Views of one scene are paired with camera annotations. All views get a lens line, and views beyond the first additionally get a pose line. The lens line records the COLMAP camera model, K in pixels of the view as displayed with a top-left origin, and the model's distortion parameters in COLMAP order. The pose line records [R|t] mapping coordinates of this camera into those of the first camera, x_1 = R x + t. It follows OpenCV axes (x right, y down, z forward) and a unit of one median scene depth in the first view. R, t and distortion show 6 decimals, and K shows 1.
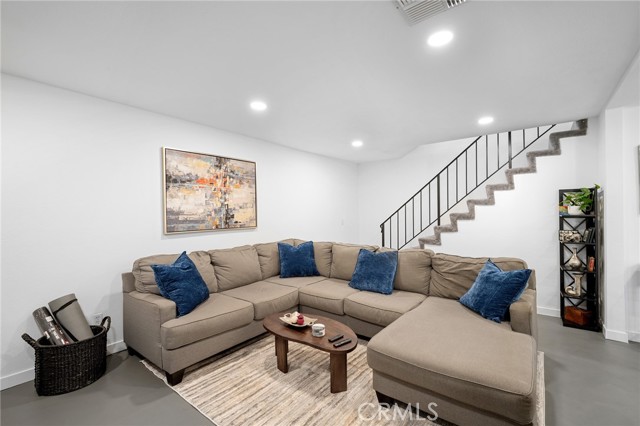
lens RADIAL K [[282.1, 0, 320.5], [0, 282.1, 210.9], [0, 0, 1]] dist [0.003631, -0.000075]
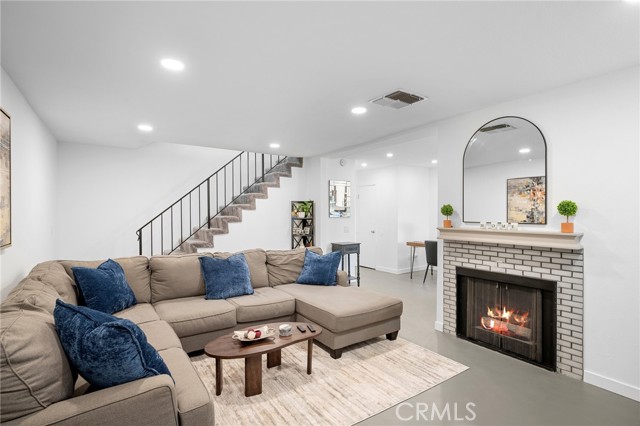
lens RADIAL K [[311.4, 0, 325.1], [0, 311.4, 213.5], [0, 0, 1]] dist [0.005027, 0.000229]
pose [[0.305771, 0.006684, 0.952082, -0.671140], [-0.013003, 0.999911, -0.002844, -0.006207], [-0.952016, -0.011510, 0.305831, 0.323615]]
